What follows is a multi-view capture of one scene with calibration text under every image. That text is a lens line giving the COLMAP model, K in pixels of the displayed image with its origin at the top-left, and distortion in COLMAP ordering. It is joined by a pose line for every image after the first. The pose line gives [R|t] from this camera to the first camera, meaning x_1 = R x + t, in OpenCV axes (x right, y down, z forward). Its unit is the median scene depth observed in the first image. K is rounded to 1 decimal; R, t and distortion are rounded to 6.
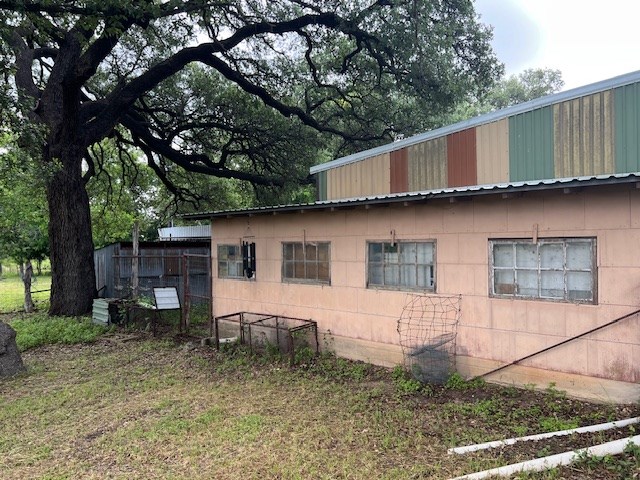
lens RADIAL K [[486.9, 0, 320.0], [0, 486.9, 240.0], [0, 0, 1]] dist [0.085861, -0.102250]
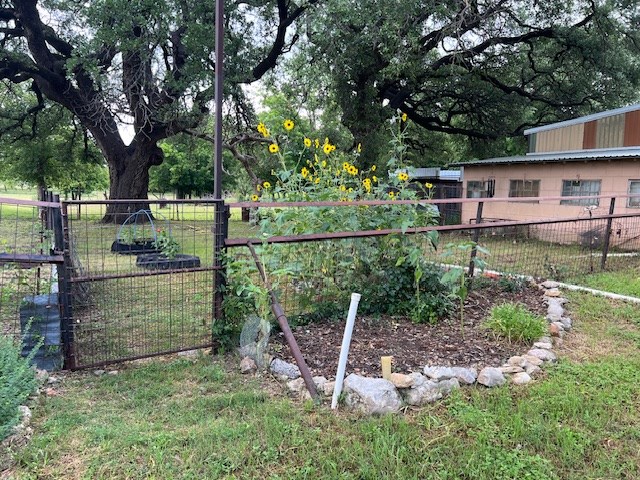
lens RADIAL K [[486.9, 0, 320.0], [0, 486.9, 240.0], [0, 0, 1]] dist [0.085861, -0.102250]
pose [[0.937479, 0.064687, -0.341977, -0.088343], [-0.022378, 0.991746, 0.126248, 0.009442], [0.347321, -0.110702, 0.931189, -0.869845]]
